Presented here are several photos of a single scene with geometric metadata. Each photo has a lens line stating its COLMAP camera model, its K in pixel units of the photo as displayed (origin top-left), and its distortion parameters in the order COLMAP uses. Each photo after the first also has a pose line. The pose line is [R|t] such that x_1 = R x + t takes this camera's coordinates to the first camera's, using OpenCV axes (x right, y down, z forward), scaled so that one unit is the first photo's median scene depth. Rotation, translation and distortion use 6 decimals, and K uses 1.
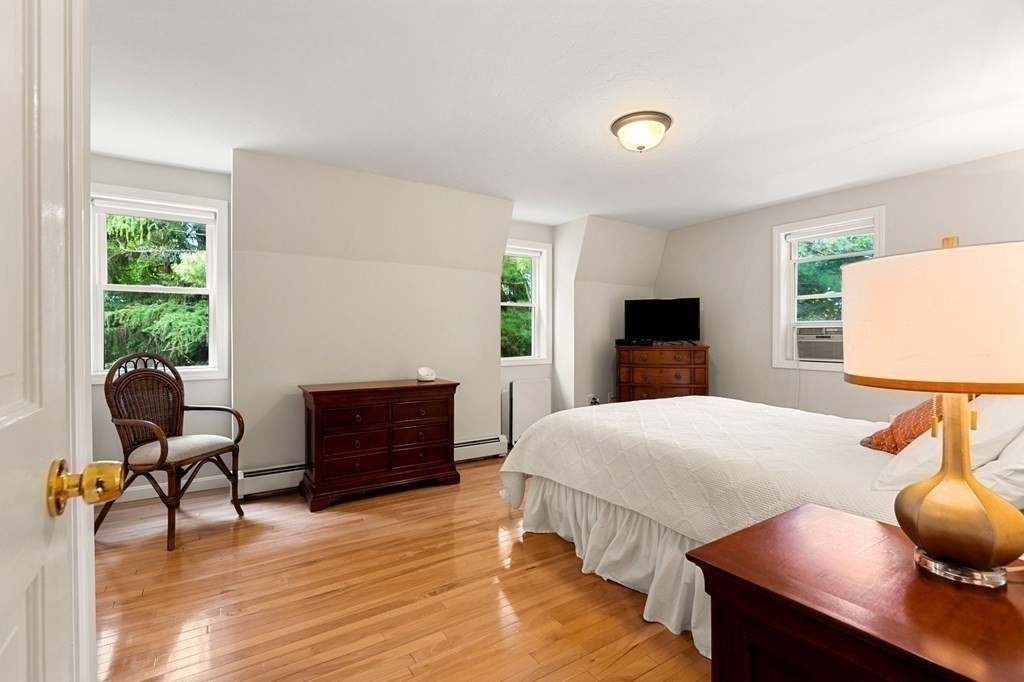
lens RADIAL K [[466.9, 0, 504.3], [0, 466.9, 327.5], [0, 0, 1]] dist [-0.002960, -0.000376]
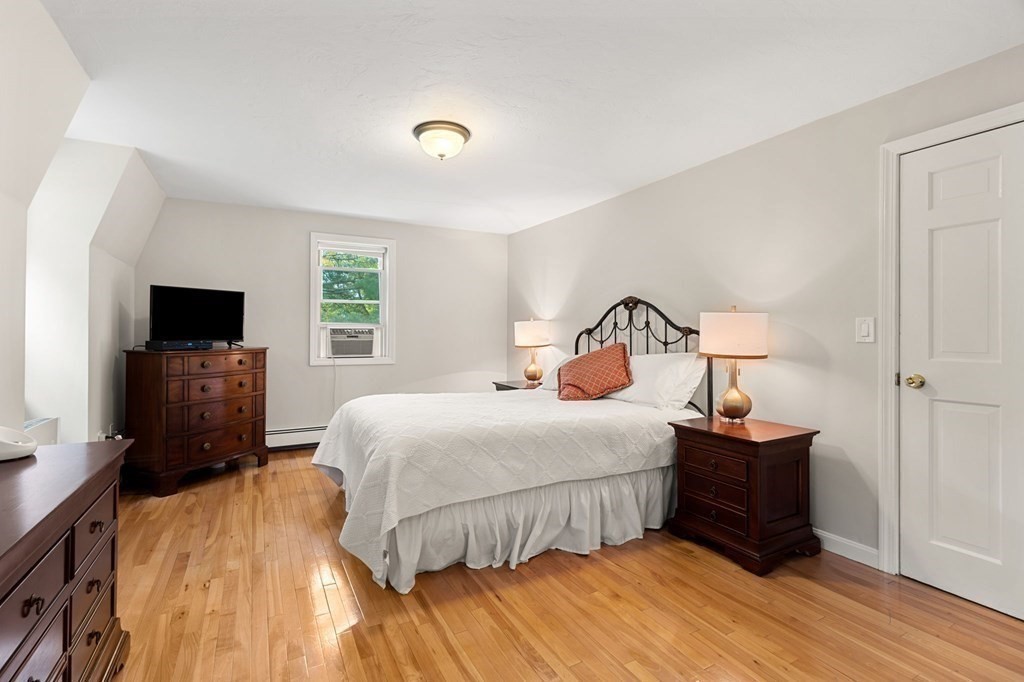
lens RADIAL K [[466.9, 0, 504.3], [0, 466.9, 327.5], [0, 0, 1]] dist [-0.002960, -0.000376]
pose [[0.084253, 0.009980, 0.996394, -0.461081], [-0.019081, 0.999783, -0.008400, -0.000130], [-0.996262, -0.018305, 0.084425, 0.502042]]
